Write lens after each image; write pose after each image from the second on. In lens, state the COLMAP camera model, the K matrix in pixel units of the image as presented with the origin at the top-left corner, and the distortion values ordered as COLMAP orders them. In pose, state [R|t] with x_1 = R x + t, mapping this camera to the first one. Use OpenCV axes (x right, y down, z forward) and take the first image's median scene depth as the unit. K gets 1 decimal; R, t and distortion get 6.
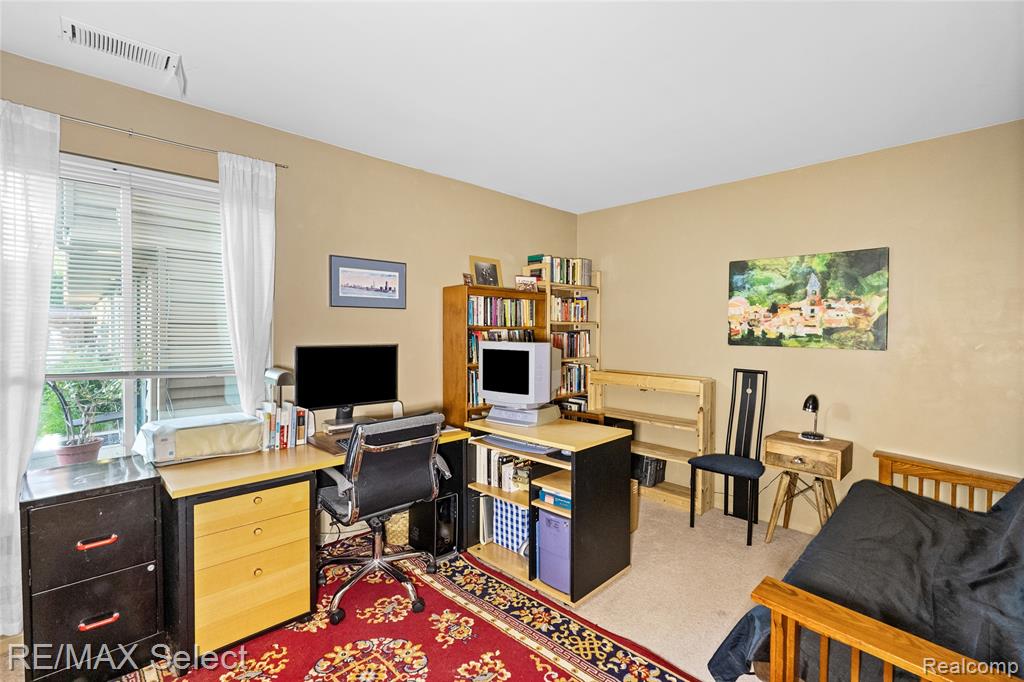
lens RADIAL K [[471.3, 0, 511.4], [0, 471.3, 349.0], [0, 0, 1]] dist [-0.001041, -0.000045]
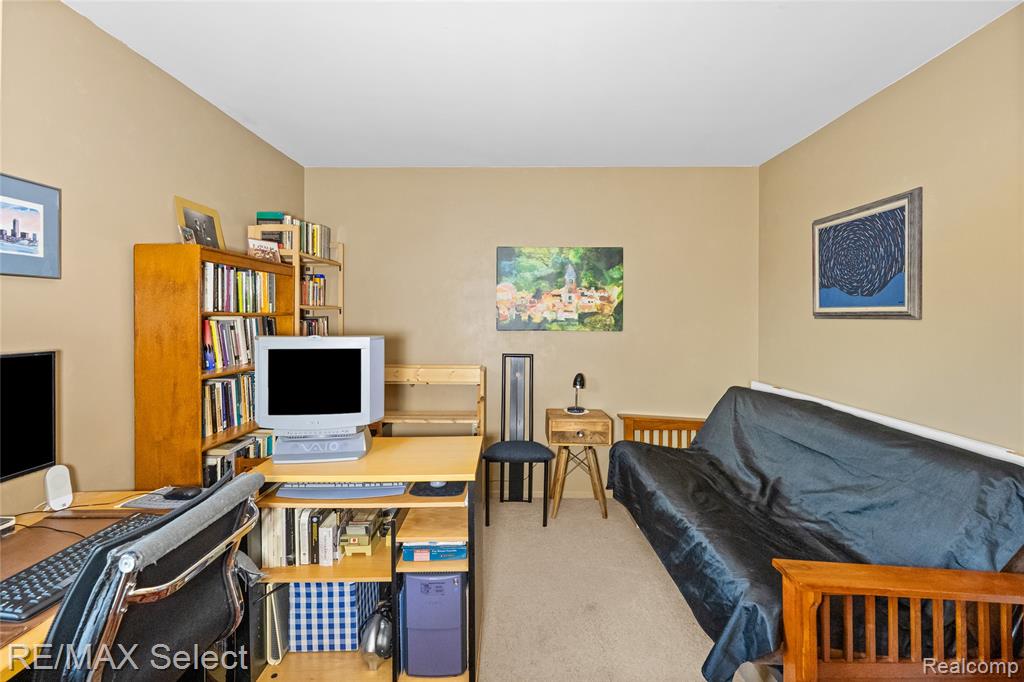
lens RADIAL K [[476.1, 0, 514.0], [0, 476.1, 326.2], [0, 0, 1]] dist [-0.000870, 0.000287]
pose [[0.701401, -0.024014, 0.712362, -0.258345], [0.034594, 0.999401, -0.000372, -0.017540], [-0.711927, 0.024904, 0.701812, 0.306279]]
